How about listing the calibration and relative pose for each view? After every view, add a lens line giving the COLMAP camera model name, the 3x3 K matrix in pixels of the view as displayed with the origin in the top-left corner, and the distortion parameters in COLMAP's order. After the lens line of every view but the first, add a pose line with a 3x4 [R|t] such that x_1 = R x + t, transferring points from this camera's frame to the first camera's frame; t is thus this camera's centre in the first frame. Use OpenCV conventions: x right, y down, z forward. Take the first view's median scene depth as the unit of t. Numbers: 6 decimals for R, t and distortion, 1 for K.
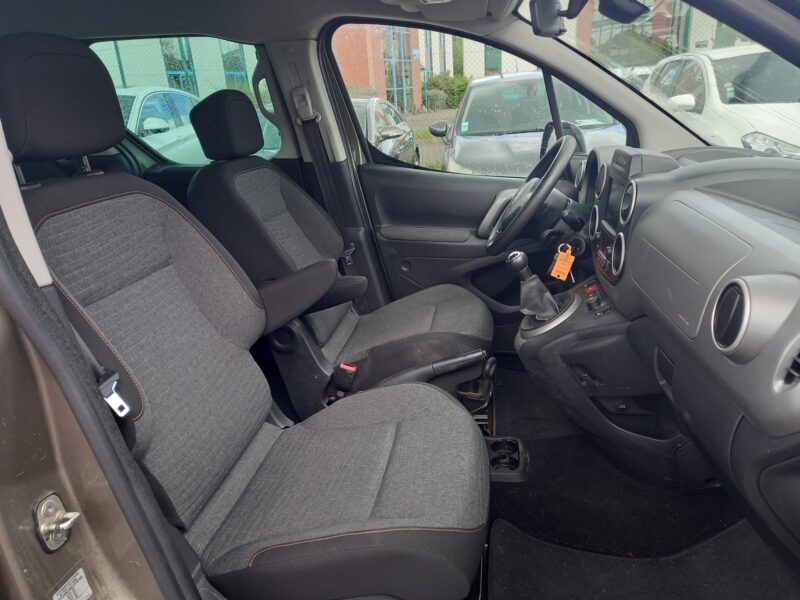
lens RADIAL K [[568.8, 0, 406.2], [0, 568.8, 296.7], [0, 0, 1]] dist [0.103649, -0.105537]
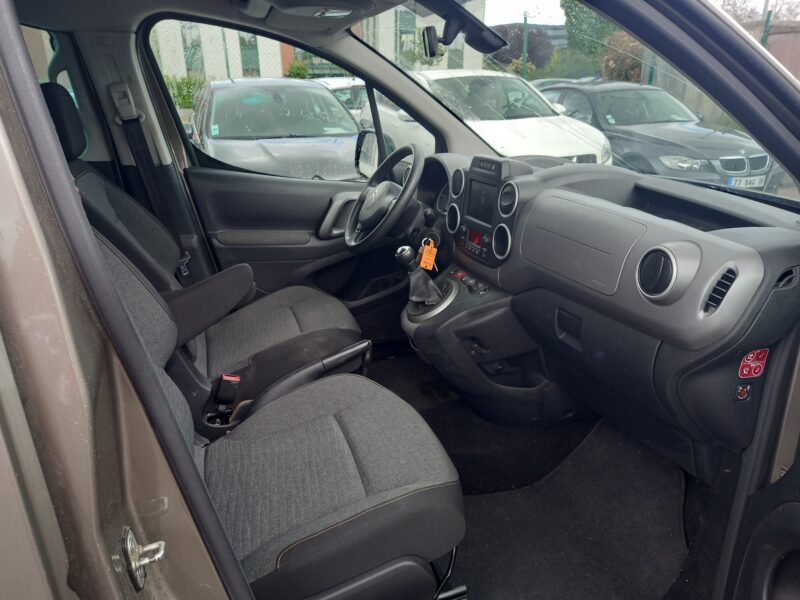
lens RADIAL K [[568.8, 0, 406.2], [0, 568.8, 296.7], [0, 0, 1]] dist [0.103649, -0.105537]
pose [[0.898114, -0.098409, 0.428611, -0.251573], [0.102169, 0.994664, 0.014288, 0.003569], [-0.427730, 0.030959, 0.903376, -0.008091]]
